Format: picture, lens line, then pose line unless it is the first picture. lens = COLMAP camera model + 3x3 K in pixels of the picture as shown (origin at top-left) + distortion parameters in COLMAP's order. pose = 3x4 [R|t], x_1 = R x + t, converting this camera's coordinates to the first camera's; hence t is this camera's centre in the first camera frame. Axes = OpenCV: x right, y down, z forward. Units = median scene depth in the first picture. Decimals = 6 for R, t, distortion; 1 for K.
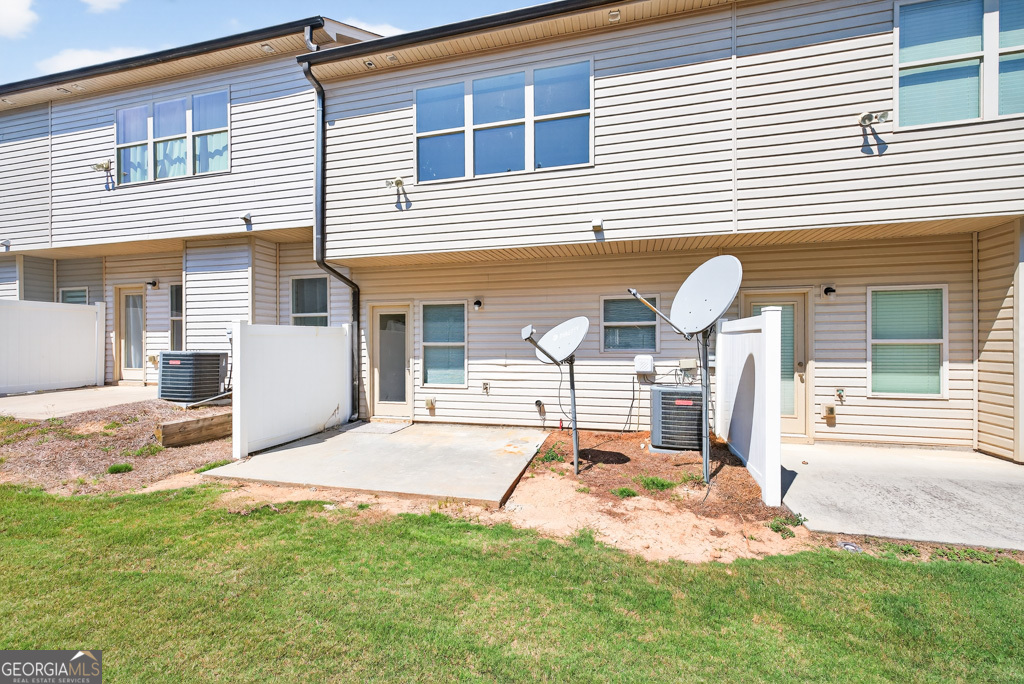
lens RADIAL K [[429.2, 0, 510.0], [0, 429.2, 339.8], [0, 0, 1]] dist [0.004551, -0.000357]
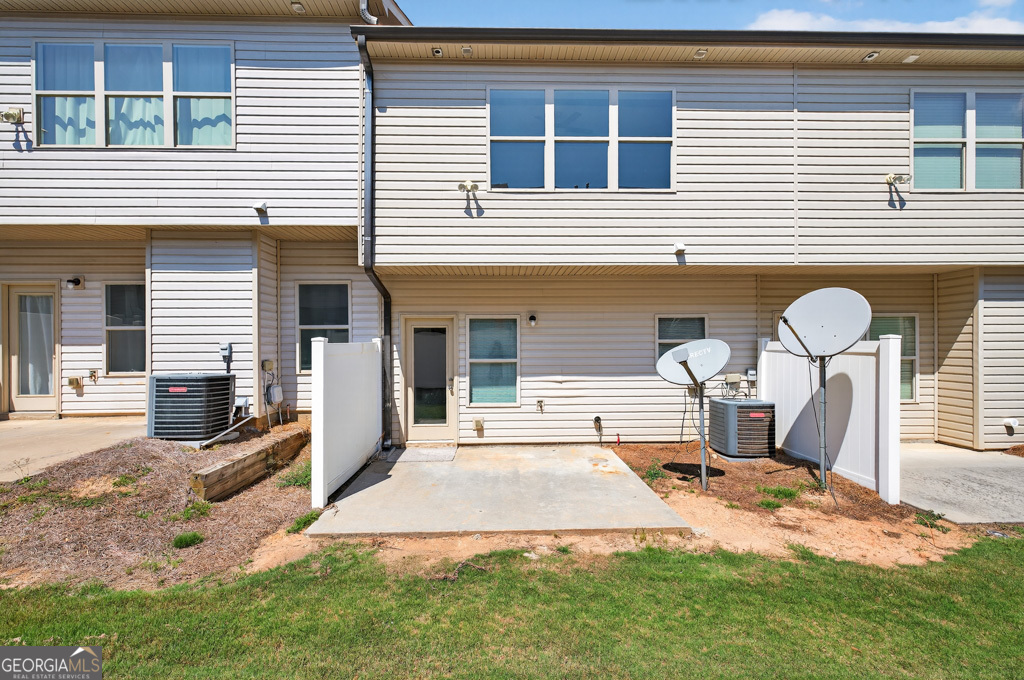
lens RADIAL K [[427.5, 0, 506.2], [0, 427.5, 344.0], [0, 0, 1]] dist [0.003021, 0.000009]
pose [[0.959976, 0.001073, 0.280080, -0.440274], [-0.001265, 0.999999, 0.000503, -0.030921], [-0.280079, -0.000837, 0.959977, 0.101353]]
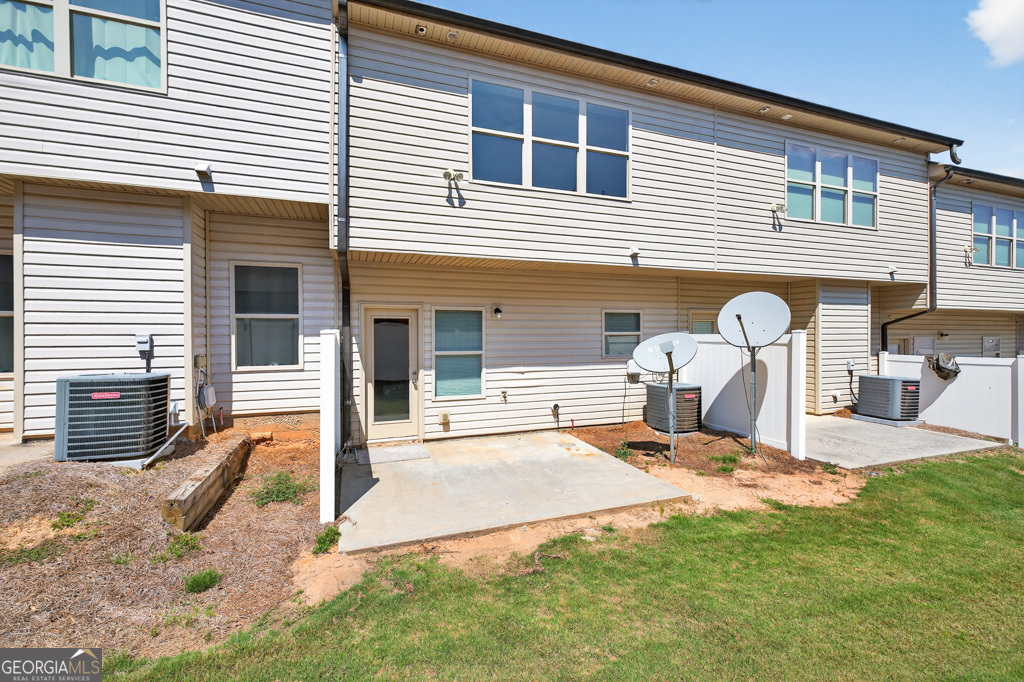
lens RADIAL K [[424.7, 0, 501.2], [0, 424.7, 335.5], [0, 0, 1]] dist [0.002328, -0.000063]
pose [[0.826664, 0.001245, 0.562695, -0.674020], [-0.003471, 0.999990, 0.002887, -0.034697], [-0.562686, -0.004340, 0.826659, 0.209331]]
